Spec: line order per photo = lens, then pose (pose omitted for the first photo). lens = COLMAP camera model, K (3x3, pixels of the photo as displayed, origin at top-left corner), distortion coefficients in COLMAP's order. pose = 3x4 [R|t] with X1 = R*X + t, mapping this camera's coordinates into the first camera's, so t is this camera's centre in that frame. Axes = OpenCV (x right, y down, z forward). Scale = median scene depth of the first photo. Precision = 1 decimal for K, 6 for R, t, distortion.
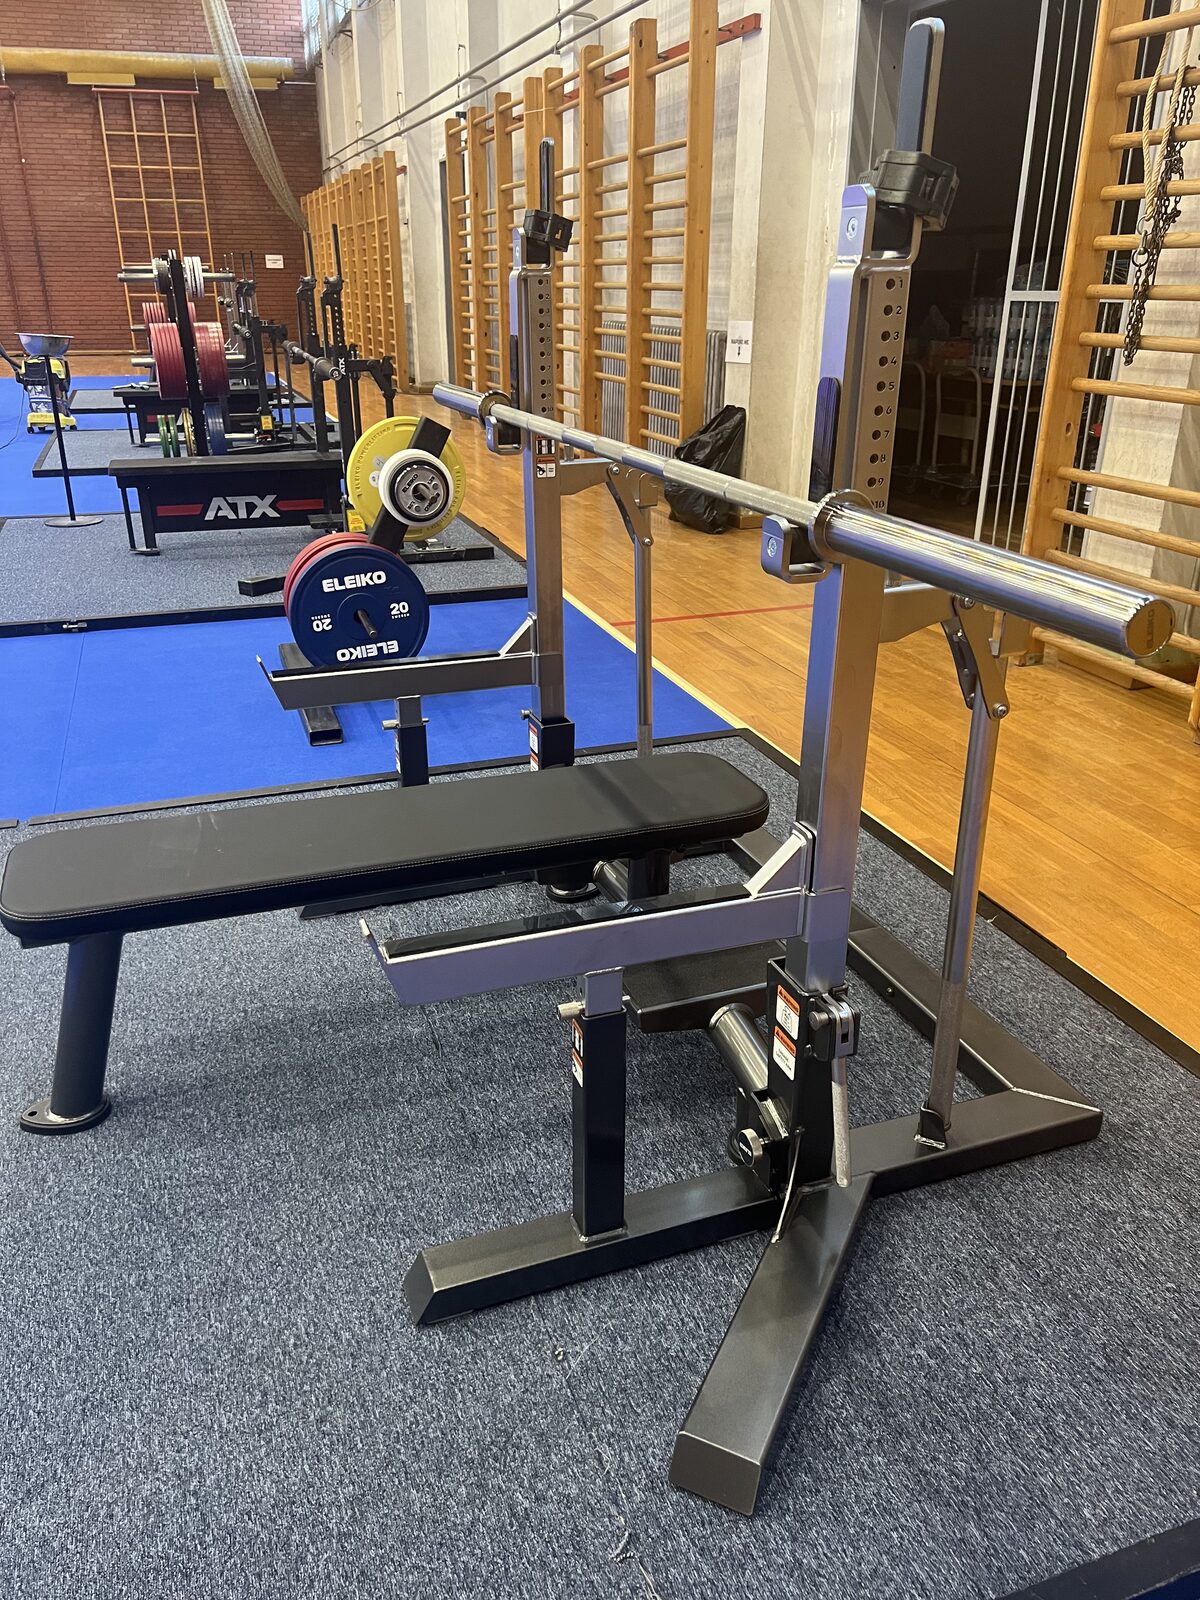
lens RADIAL K [[1203.8, 0, 598.1], [0, 1203.8, 820.9], [0, 0, 1]] dist [0.033396, -0.043419]
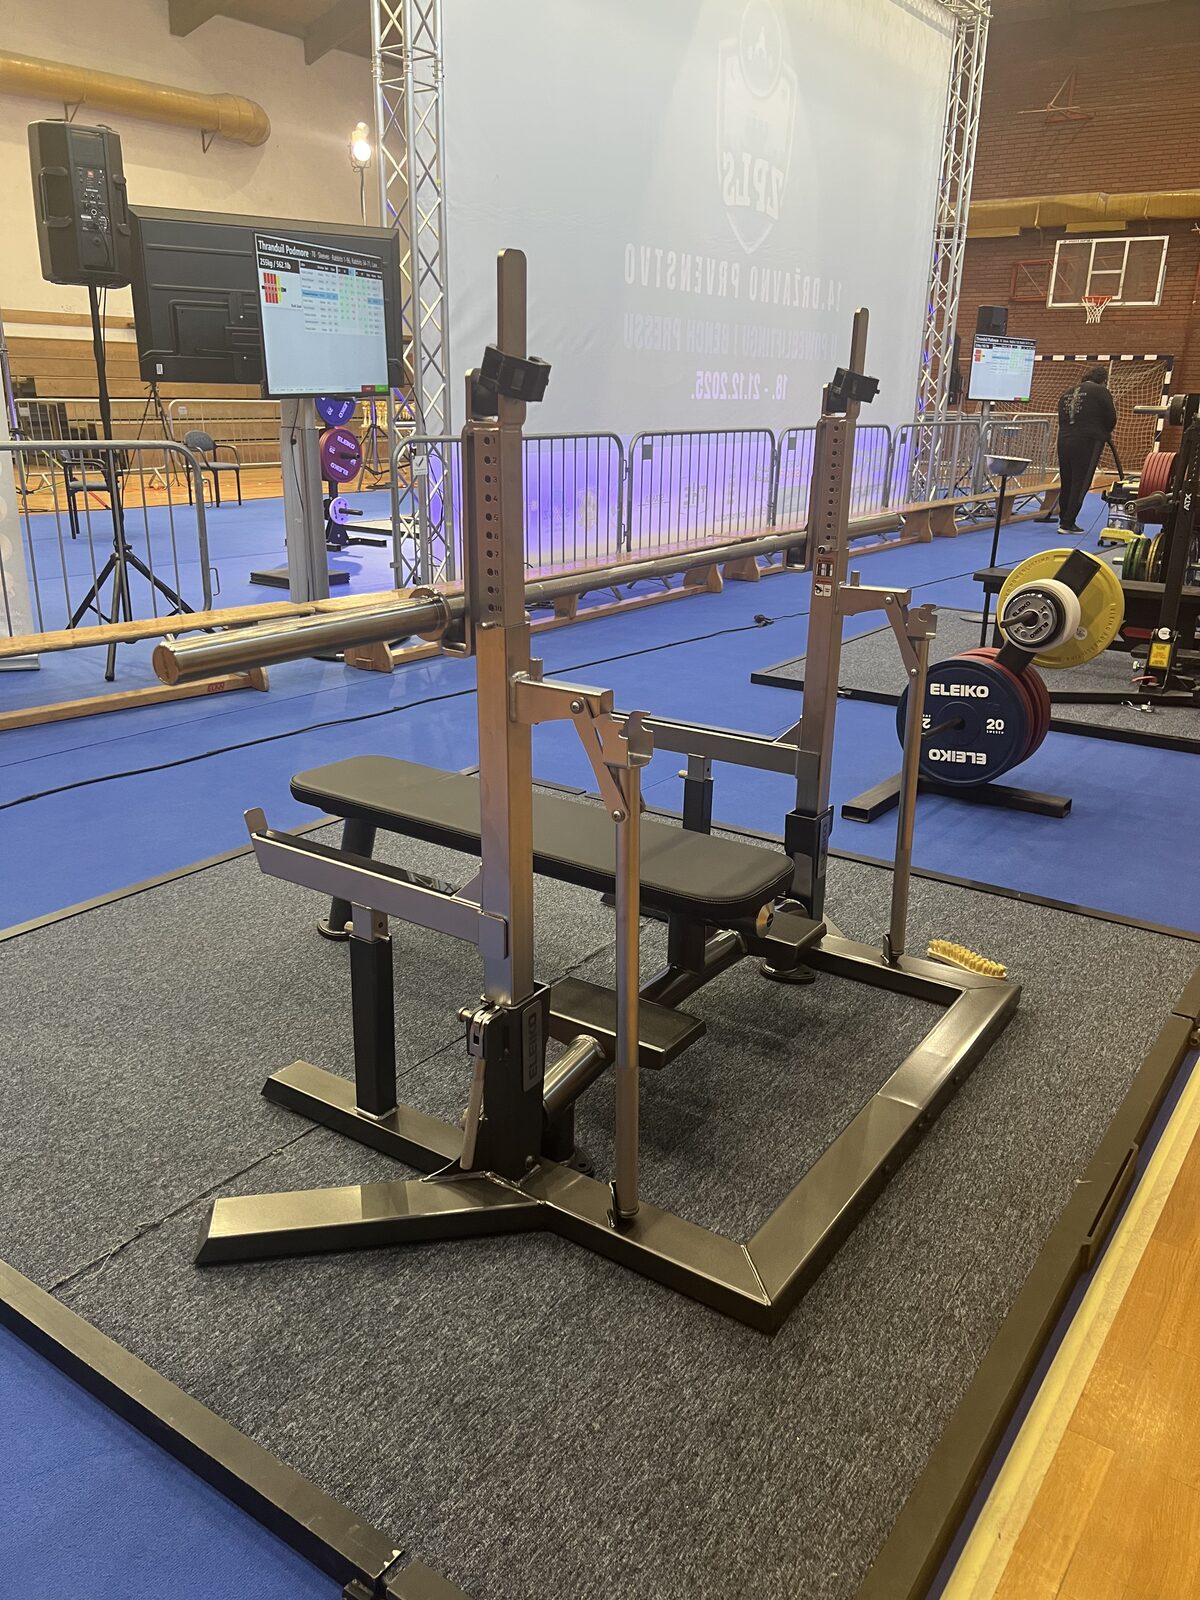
lens RADIAL K [[1214.0, 0, 603.8], [0, 1214.0, 813.2], [0, 0, 1]] dist [0.028083, -0.038829]
pose [[0.583874, 0.271258, -0.765187, 0.265386], [-0.343614, 0.936513, 0.069799, -0.036462], [0.735541, 0.222175, 0.640014, 0.059665]]
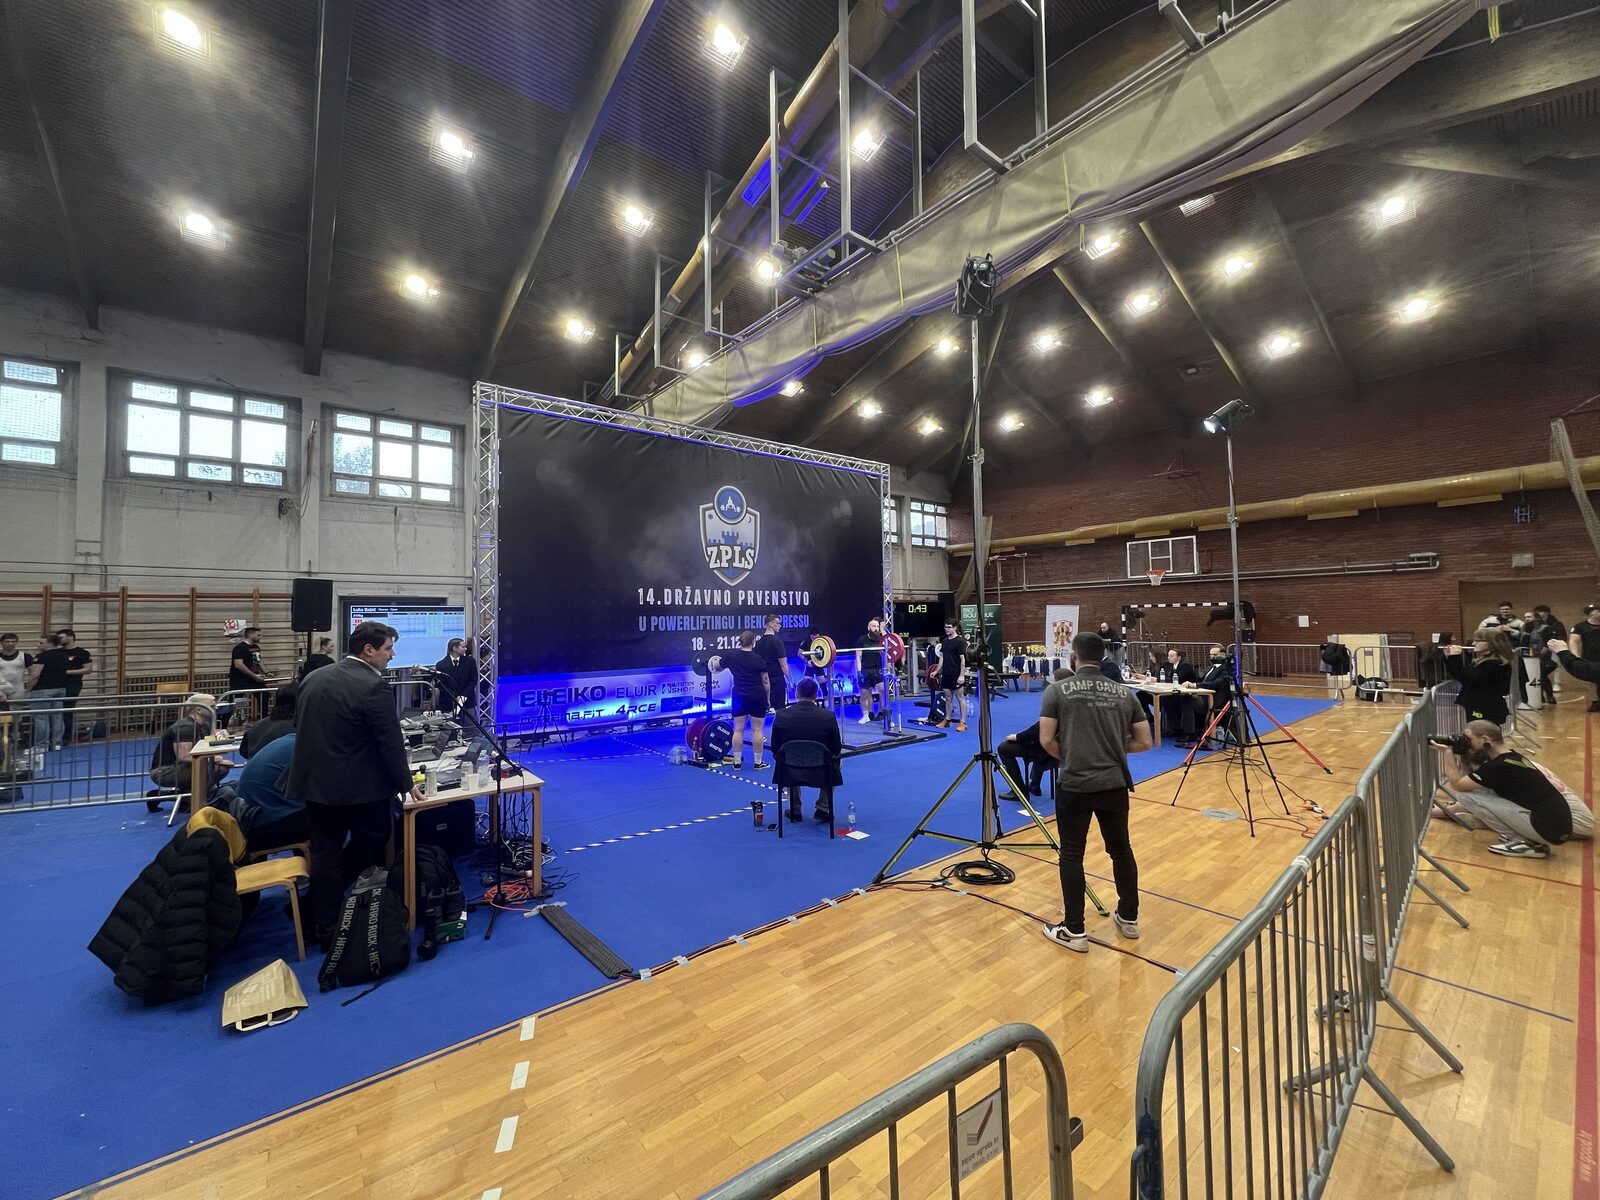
lens RADIAL K [[619.4, 0, 807.2], [0, 619.4, 591.8], [0, 0, 1]] dist [-0.000691, 0.000121]
pose [[-0.328177, 0.061864, 0.942588, -2.610978], [0.409274, 0.908641, 0.082860, -0.681806], [-0.851349, 0.412970, -0.323514, 1.380409]]
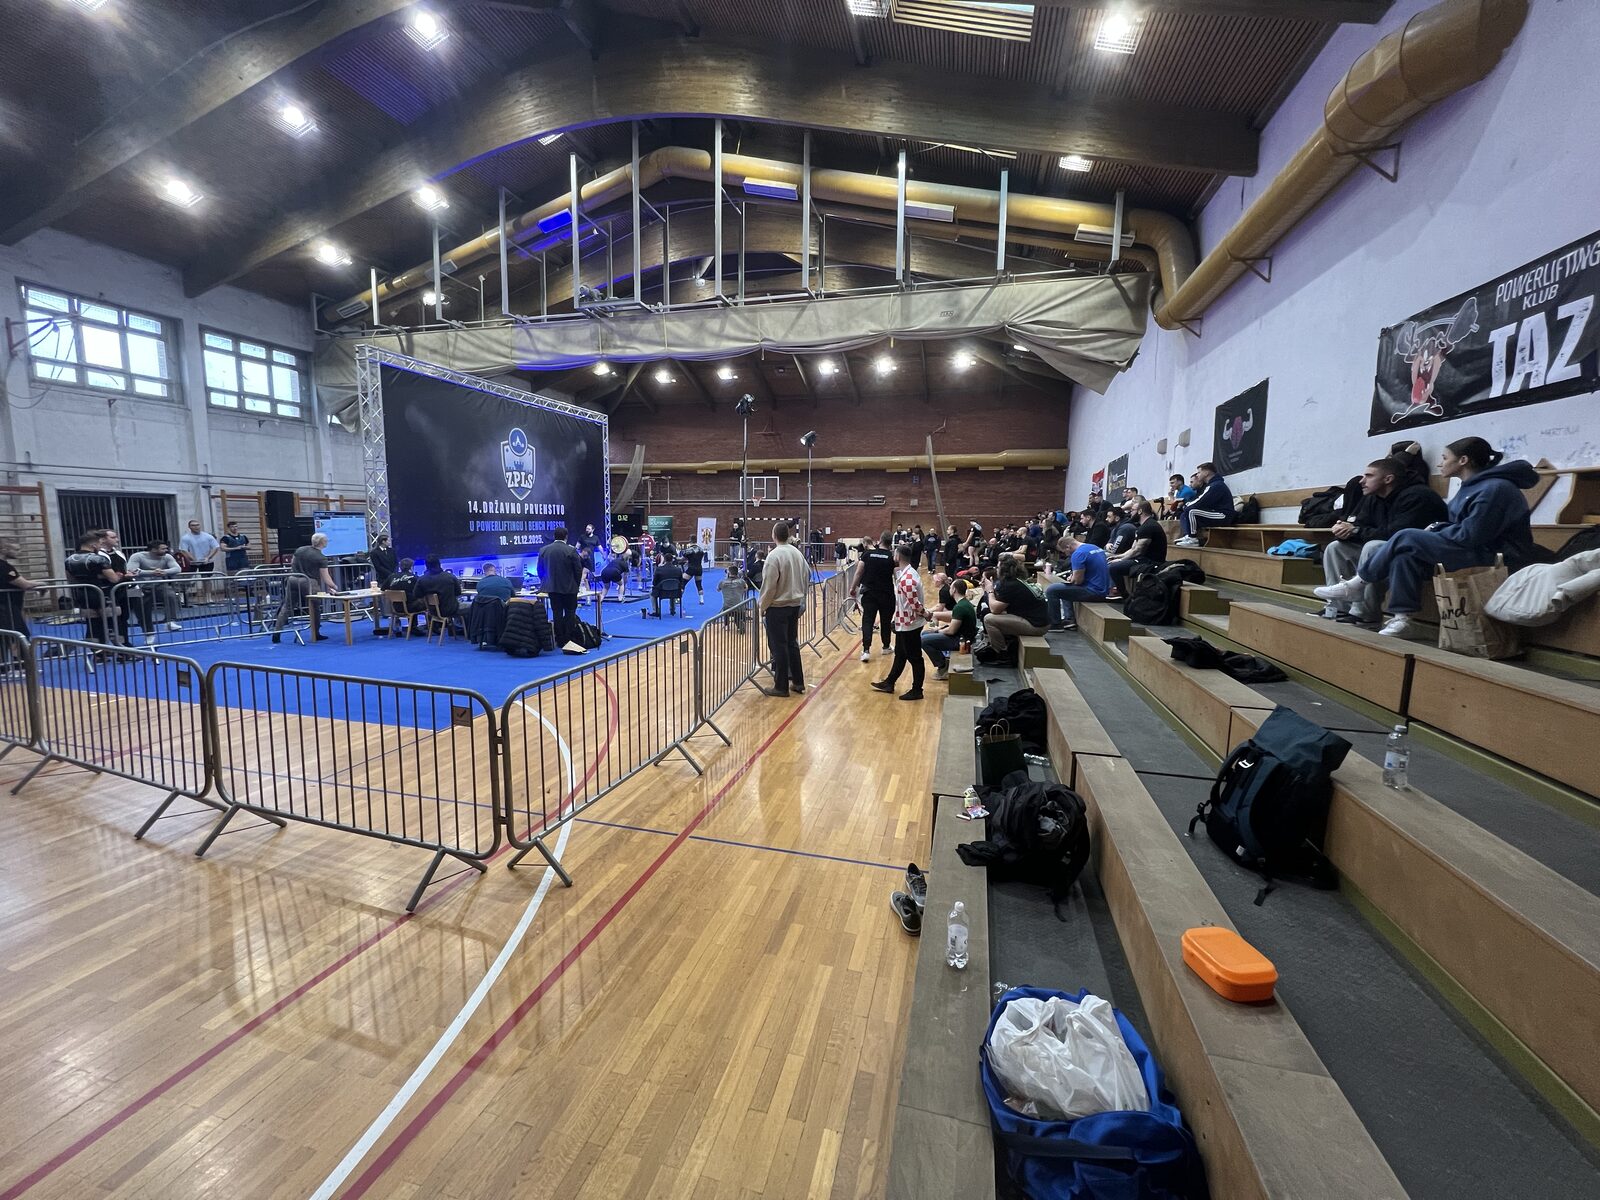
lens RADIAL K [[620.3, 0, 802.5], [0, 620.3, 580.4], [0, 0, 1]] dist [0.000324, 0.000119]
pose [[-0.829072, -0.048114, 0.557068, -3.217260], [0.232017, 0.876865, 0.421041, -1.125053], [-0.508731, 0.478323, -0.715821, 2.313688]]
